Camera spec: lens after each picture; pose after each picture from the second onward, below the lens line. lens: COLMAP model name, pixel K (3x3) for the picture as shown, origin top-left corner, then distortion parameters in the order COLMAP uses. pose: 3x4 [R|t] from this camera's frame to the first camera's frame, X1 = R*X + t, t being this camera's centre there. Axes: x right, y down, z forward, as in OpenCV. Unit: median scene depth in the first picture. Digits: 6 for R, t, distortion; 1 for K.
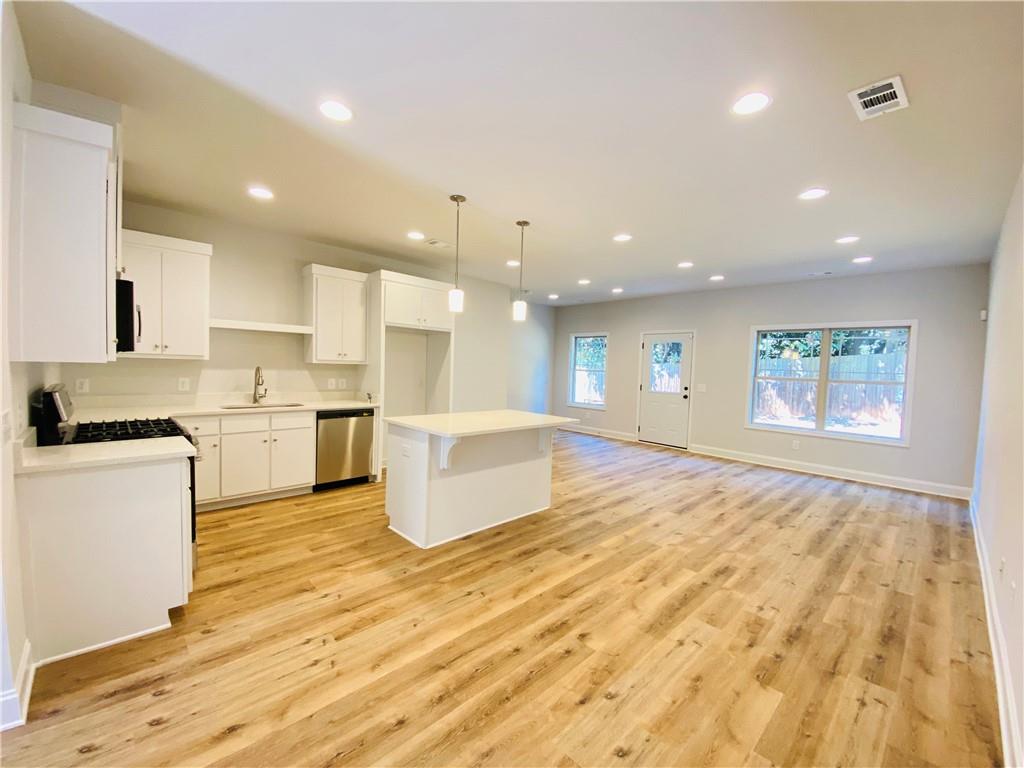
lens RADIAL K [[420.1, 0, 512.0], [0, 420.1, 384.0], [0, 0, 1]] dist [0.019344, -0.020749]
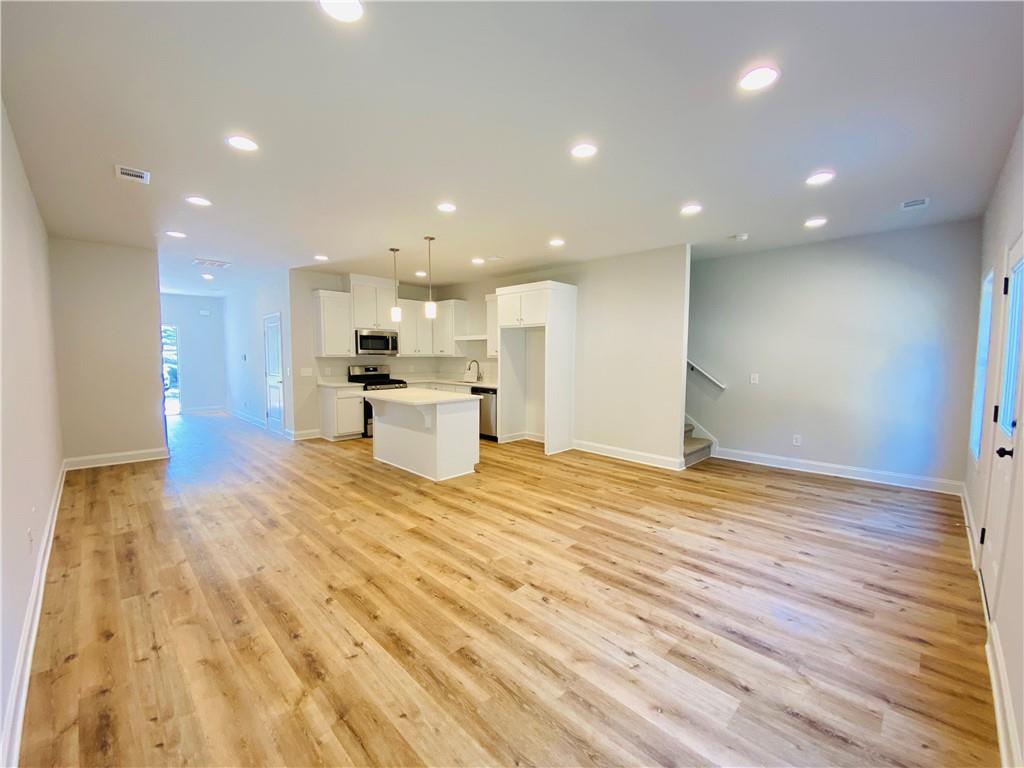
lens RADIAL K [[420.1, 0, 512.0], [0, 420.1, 384.0], [0, 0, 1]] dist [0.019344, -0.020749]
pose [[0.015772, 0.041135, -0.999029, 1.435317], [-0.049000, 0.997985, 0.040318, -0.024360], [0.998674, 0.048317, 0.017756, 1.394631]]
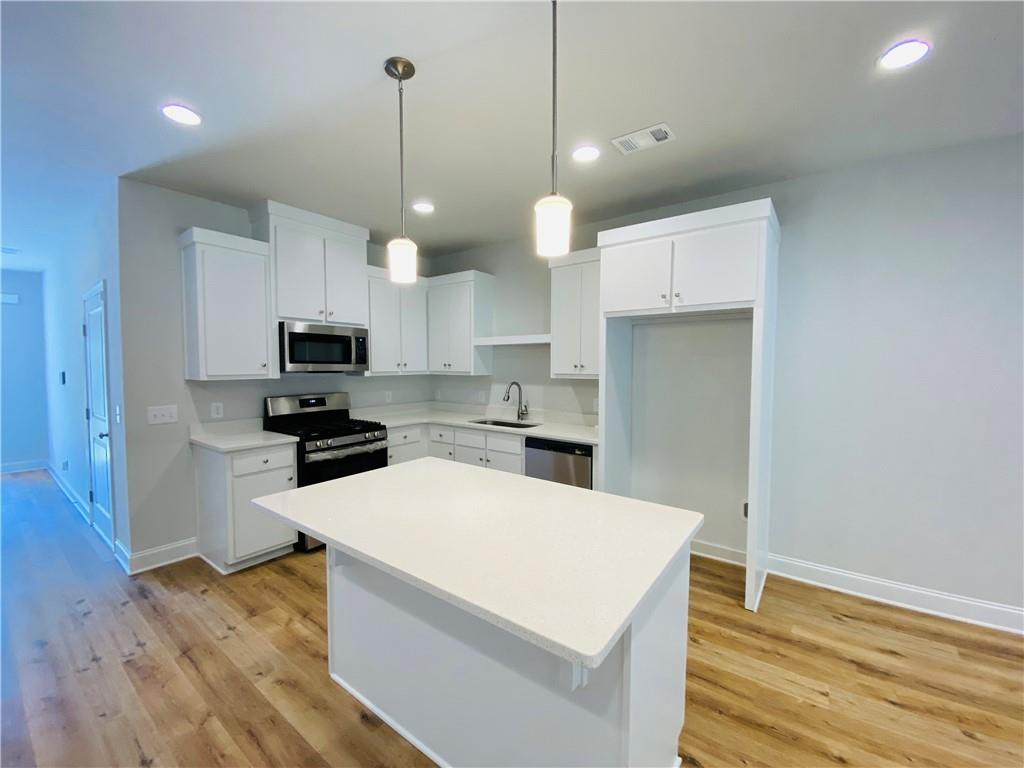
lens RADIAL K [[420.1, 0, 512.0], [0, 420.1, 384.0], [0, 0, 1]] dist [0.019344, -0.020749]
pose [[0.153363, 0.017654, -0.988012, 0.410618], [-0.042235, 0.999044, 0.011295, -0.057226], [0.987267, 0.039997, 0.153962, 1.043564]]
